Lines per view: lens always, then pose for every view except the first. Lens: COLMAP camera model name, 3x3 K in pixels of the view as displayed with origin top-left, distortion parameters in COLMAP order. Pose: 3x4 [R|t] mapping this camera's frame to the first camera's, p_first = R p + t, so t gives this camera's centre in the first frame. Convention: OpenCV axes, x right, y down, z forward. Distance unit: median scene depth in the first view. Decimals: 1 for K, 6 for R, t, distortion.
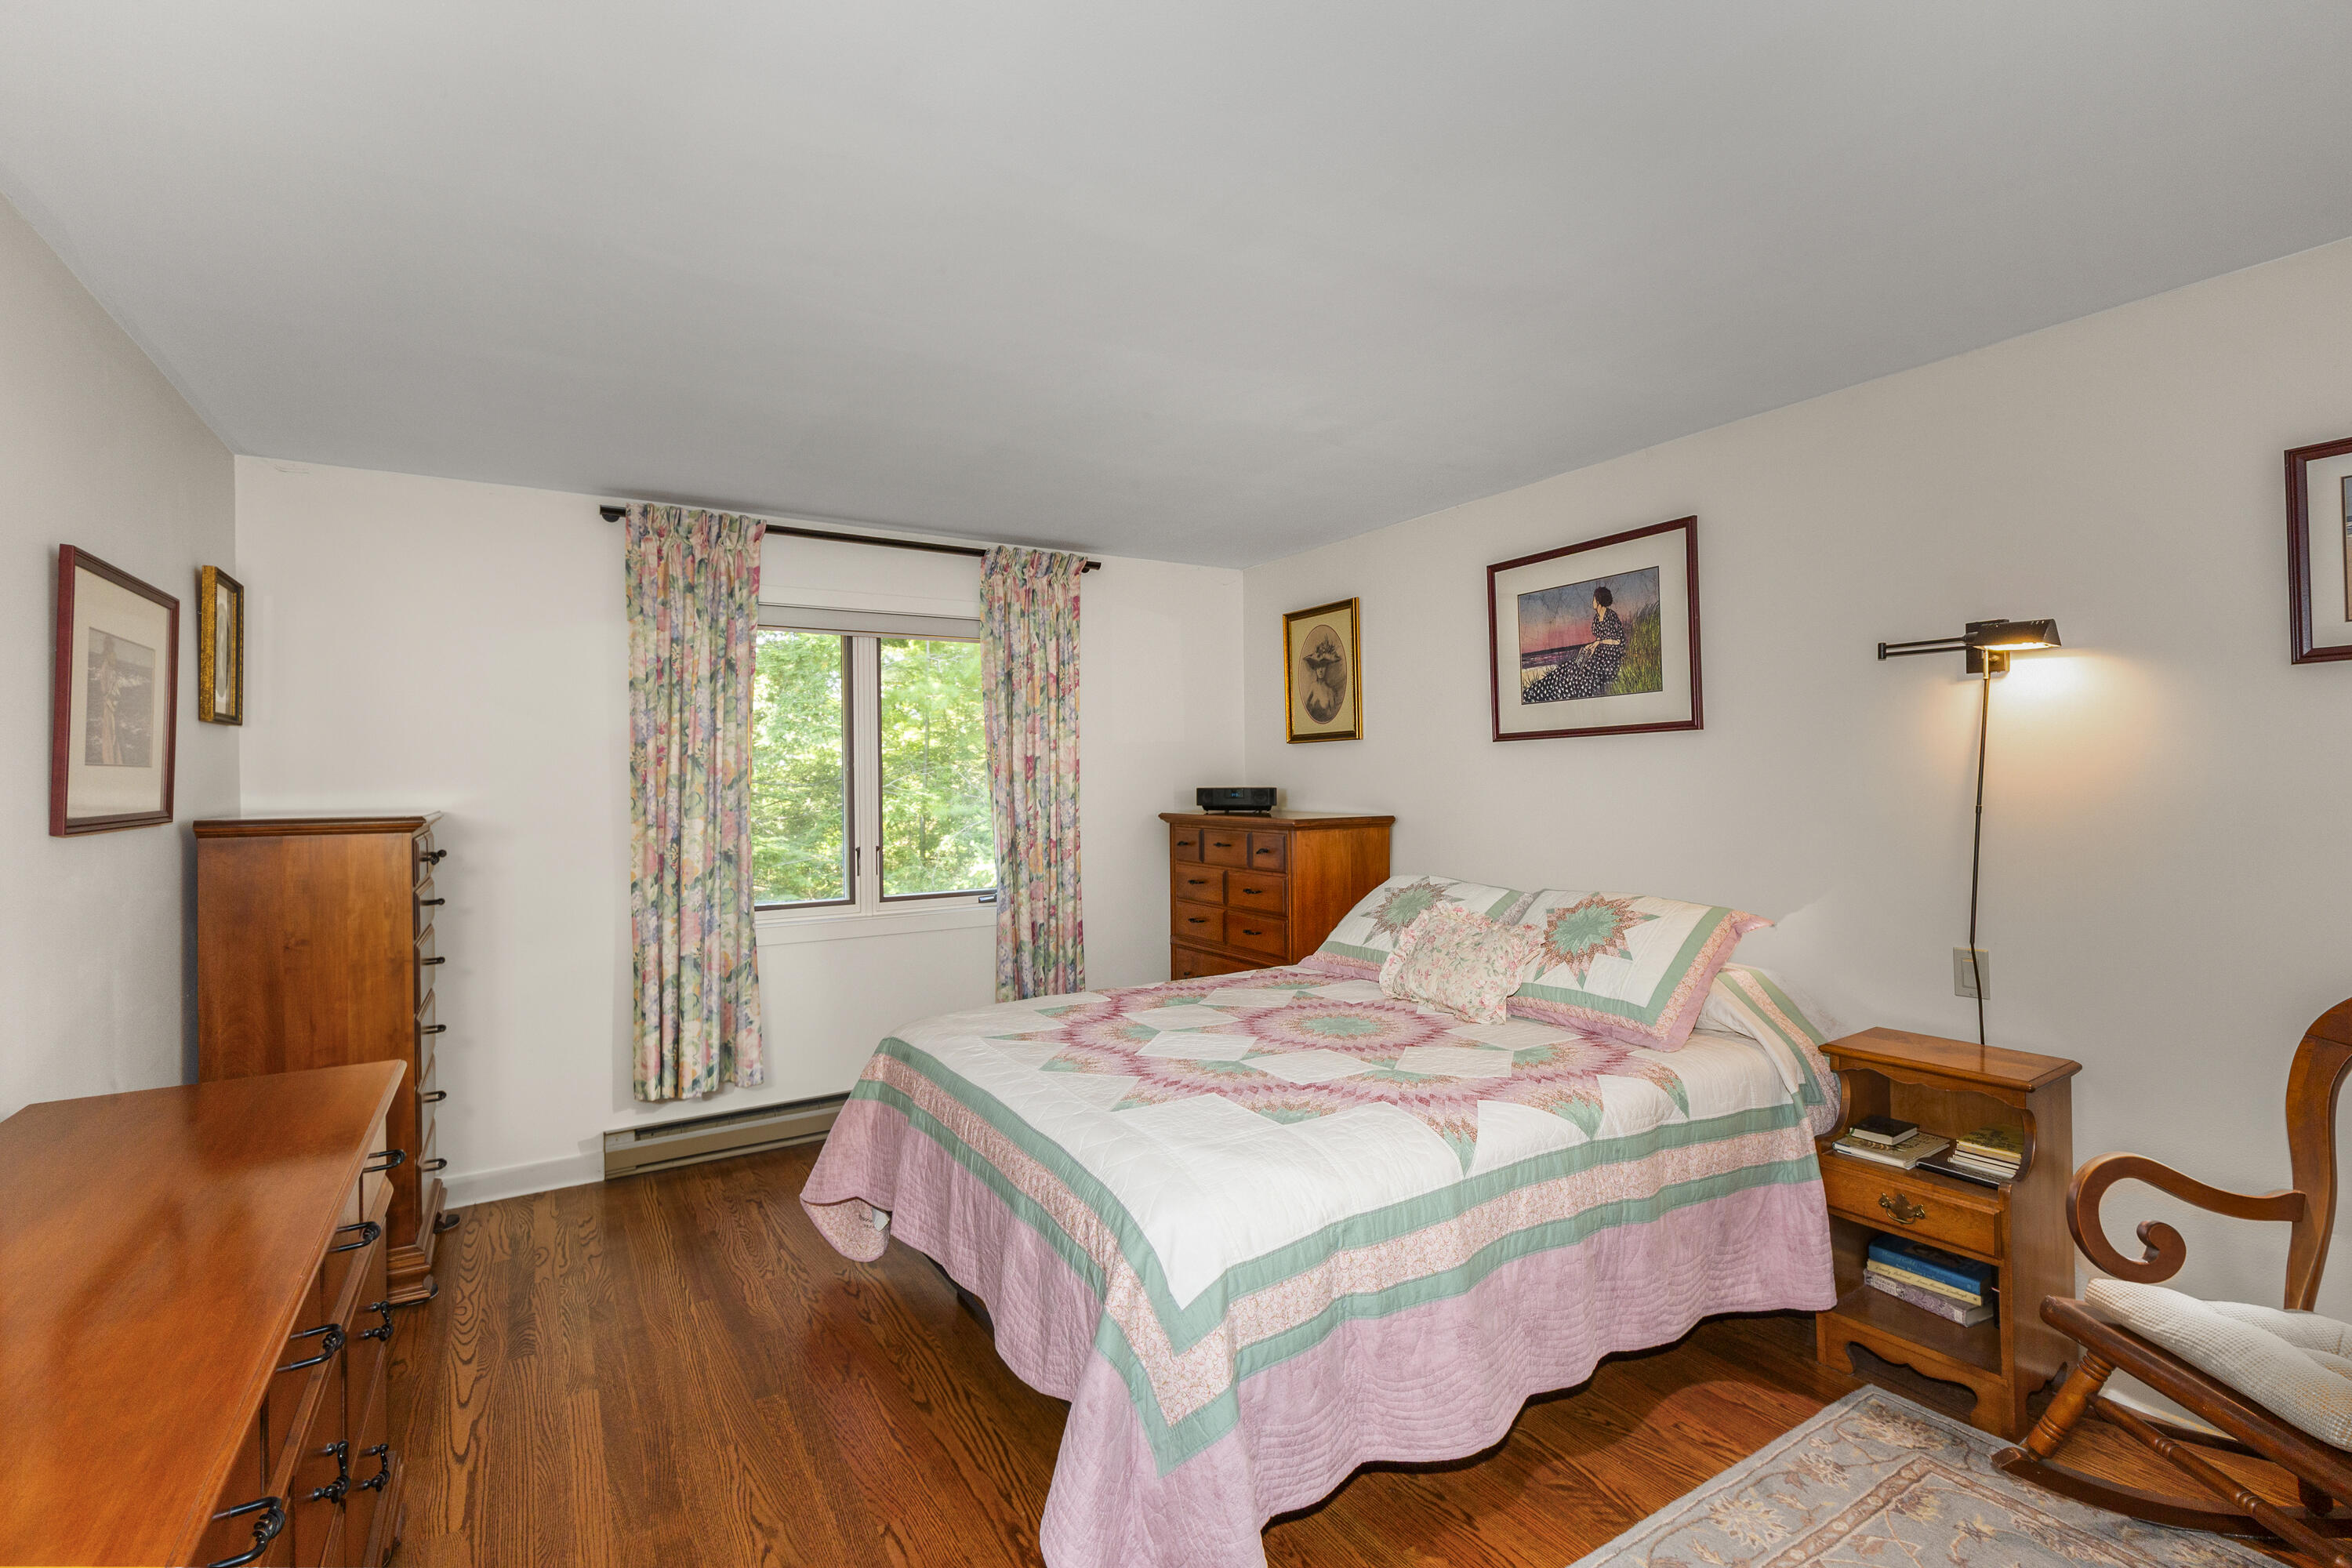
lens RADIAL K [[1090.9, 0, 1193.7], [0, 1090.9, 775.8], [0, 0, 1]] dist [0.008667, -0.002207]
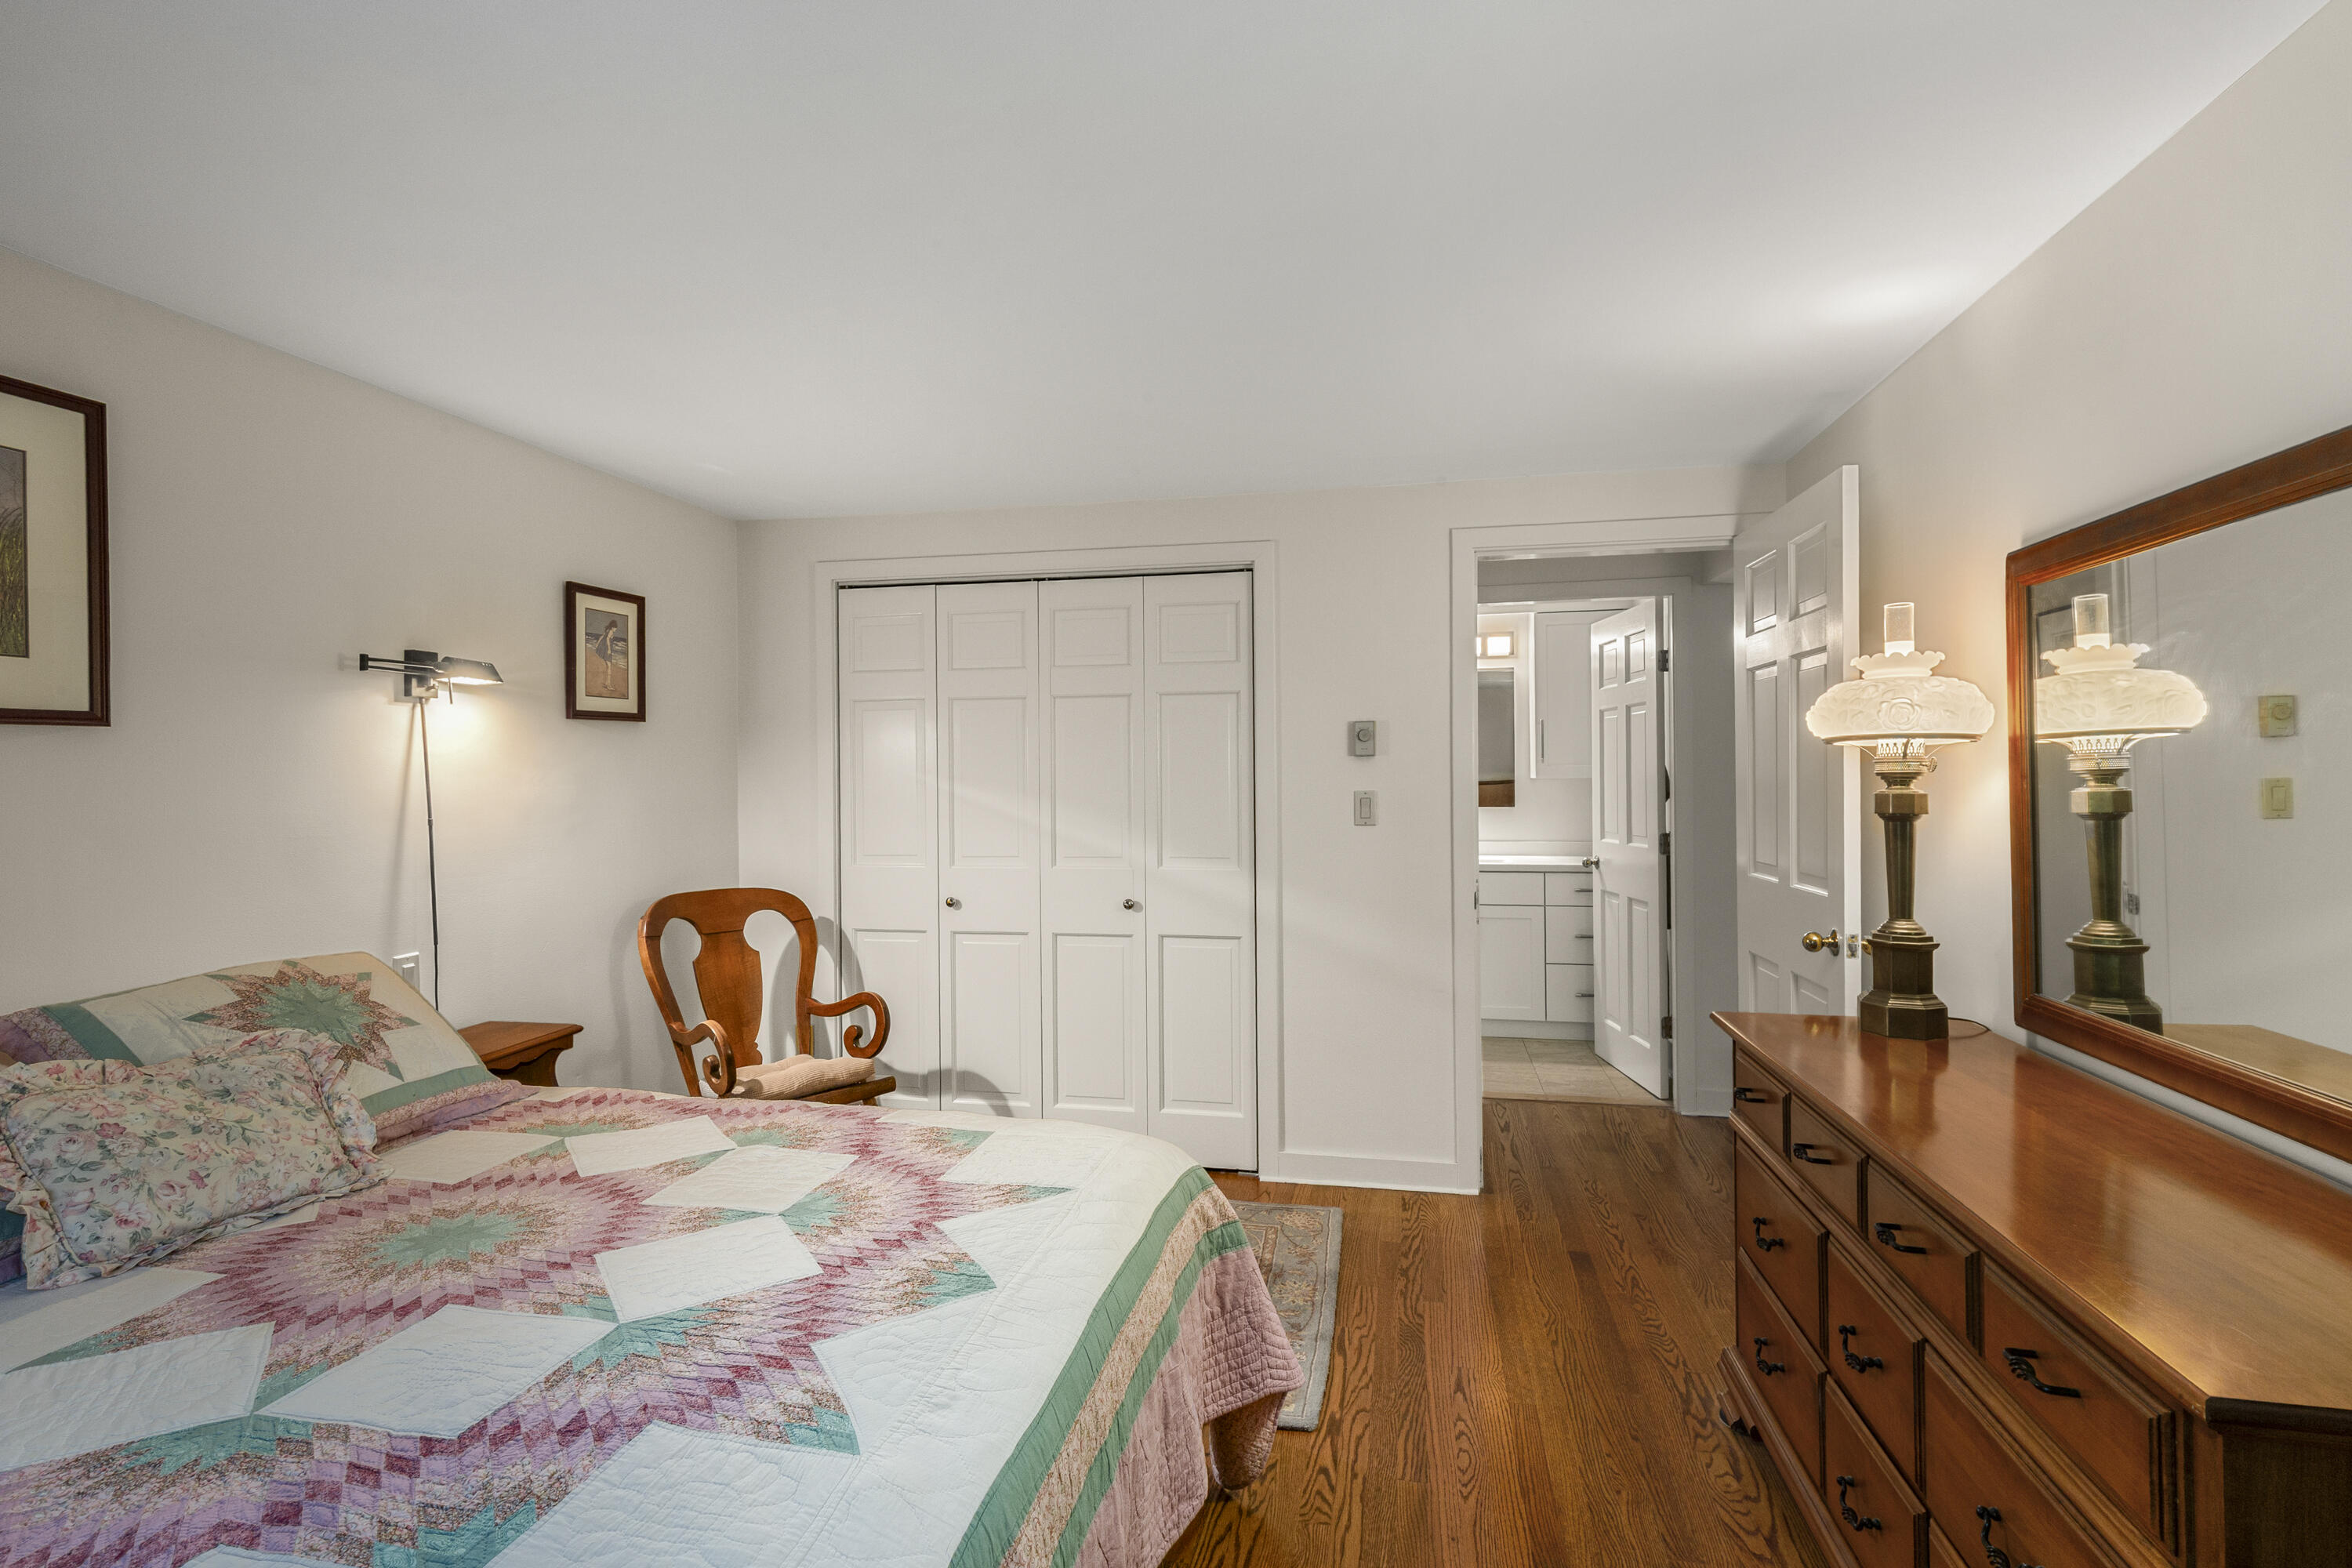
lens RADIAL K [[1090.9, 0, 1187.0], [0, 1090.9, 771.9], [0, 0, 1]] dist [0.008667, -0.002207]
pose [[-0.730489, 0.019684, 0.682641, -0.457801], [0.016491, 0.999801, -0.011182, 0.003832], [-0.682726, 0.003089, -0.730668, 1.005139]]
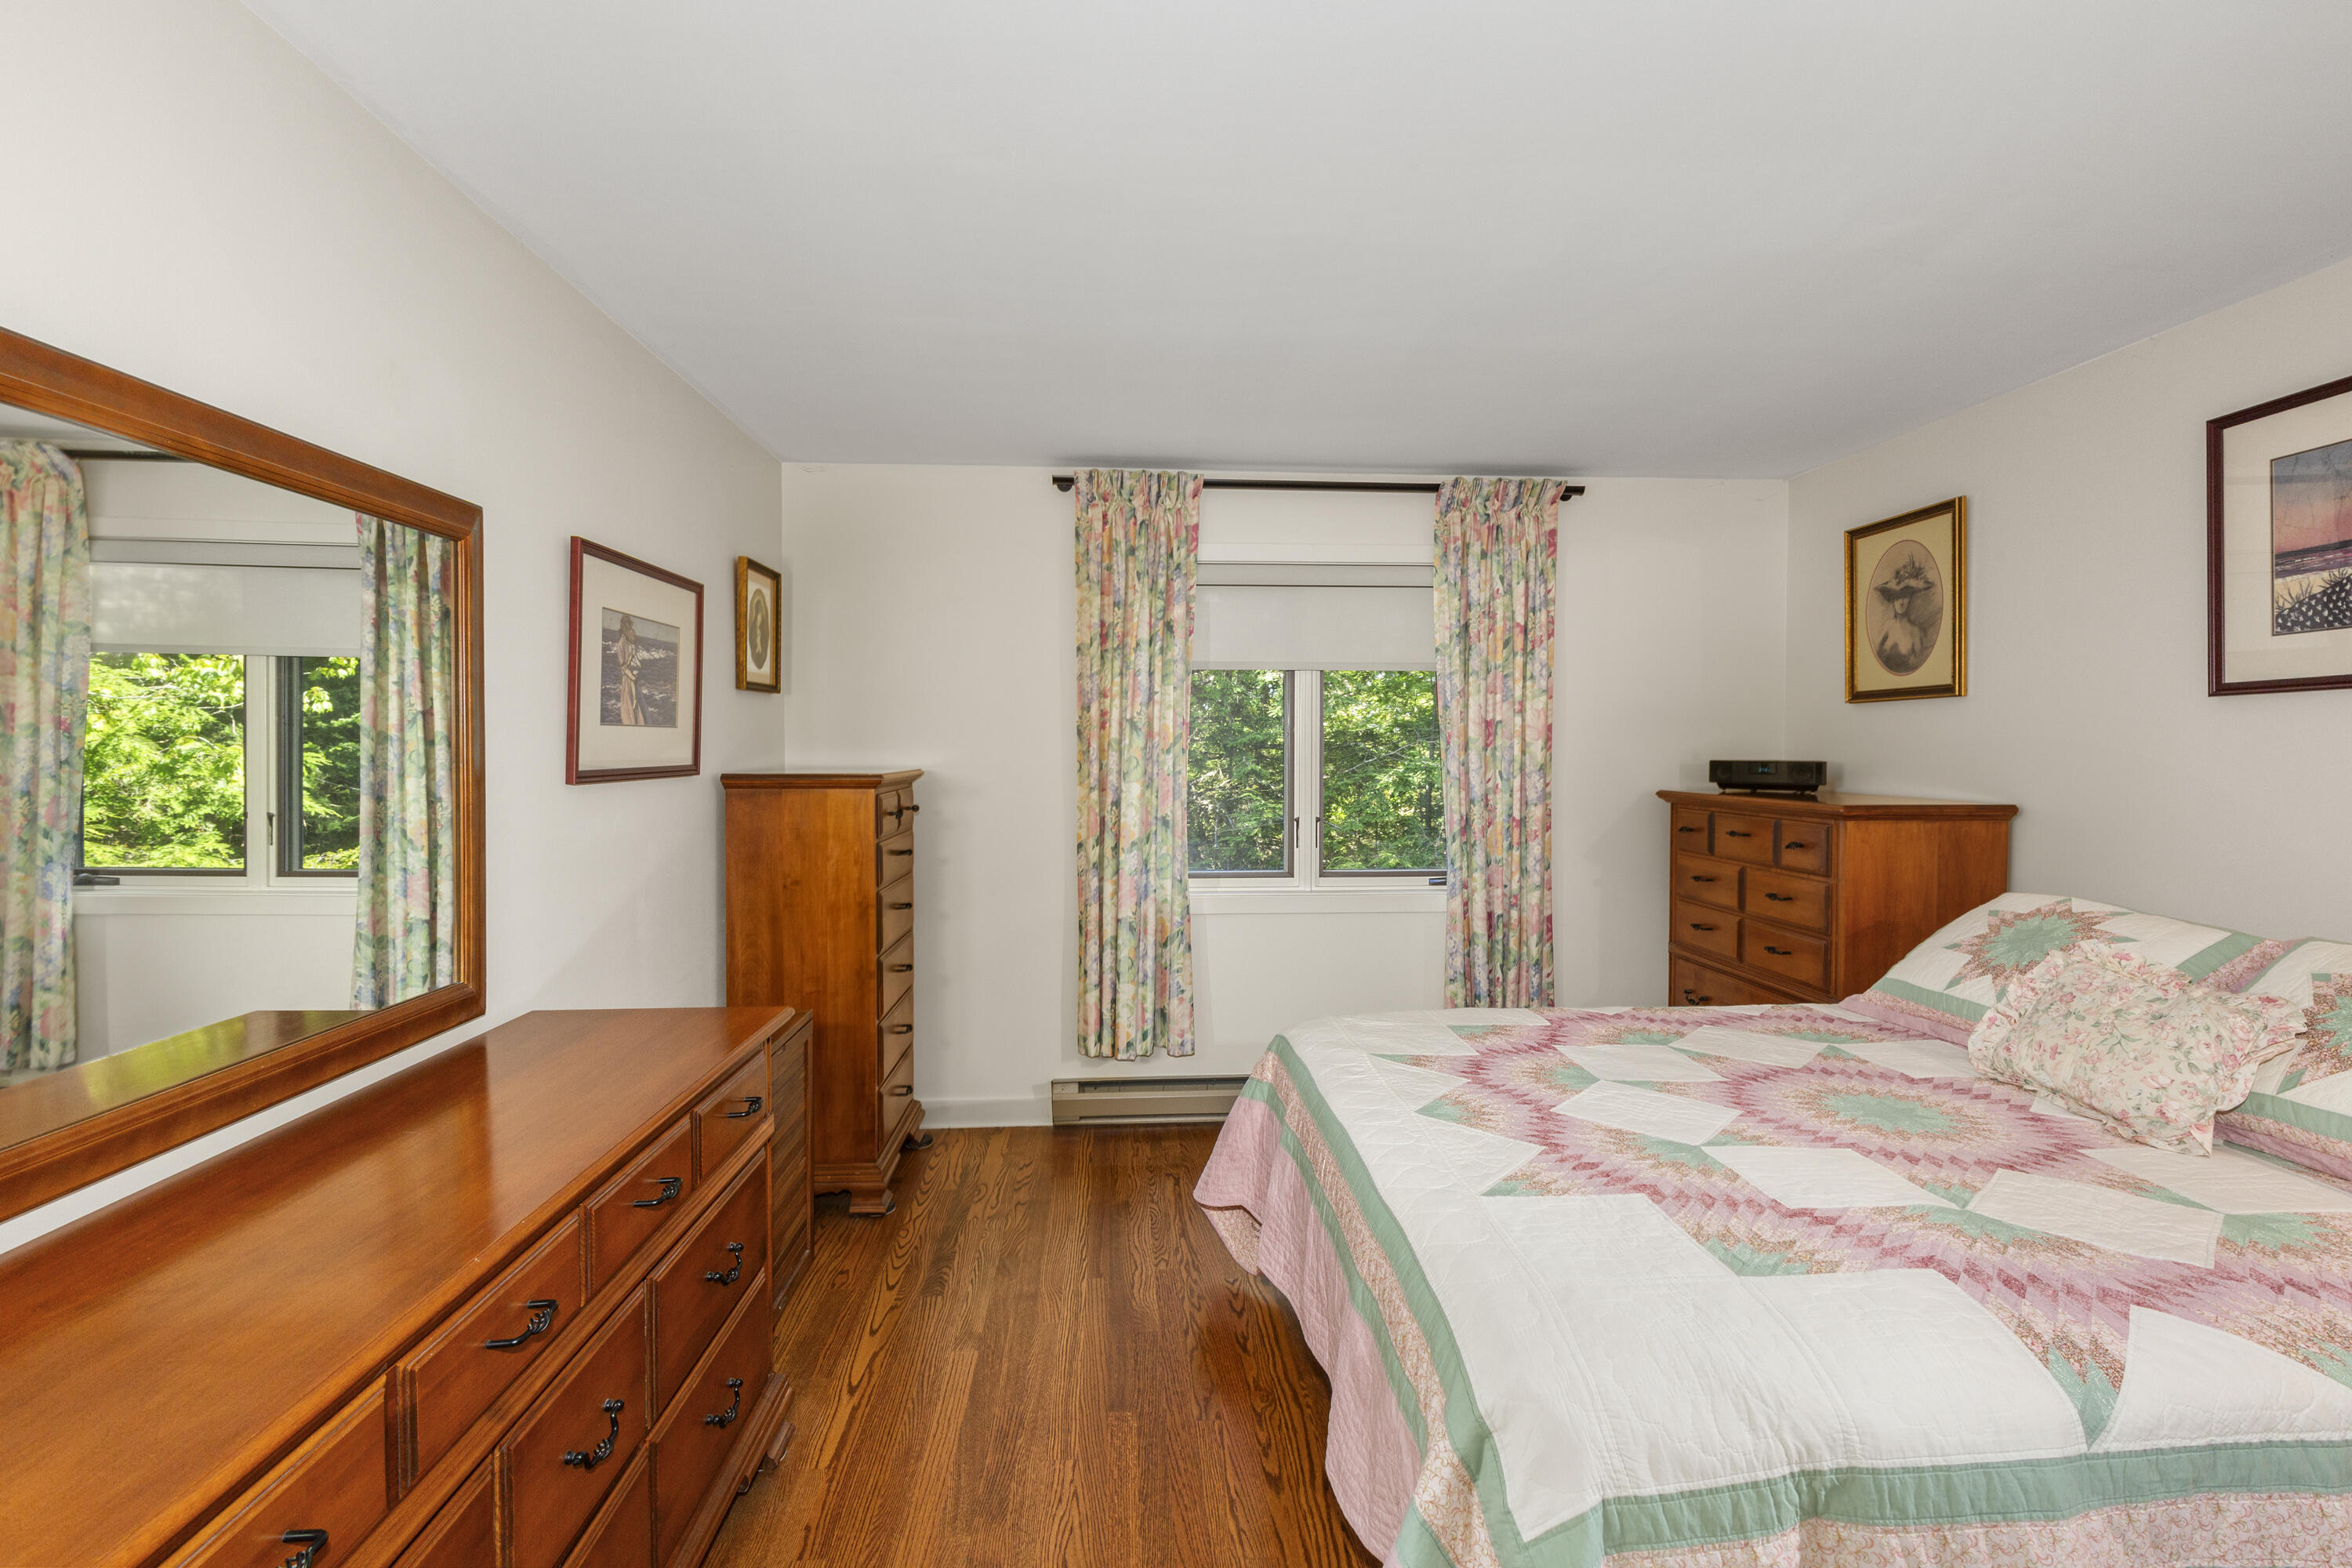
lens RADIAL K [[1090.9, 0, 1164.7], [0, 1090.9, 770.7], [0, 0, 1]] dist [0.008667, -0.002207]
pose [[0.876749, 0.021668, -0.480460, 0.055756], [-0.009504, 0.999570, 0.027736, 0.000665], [0.480855, -0.019751, 0.876578, 0.164234]]
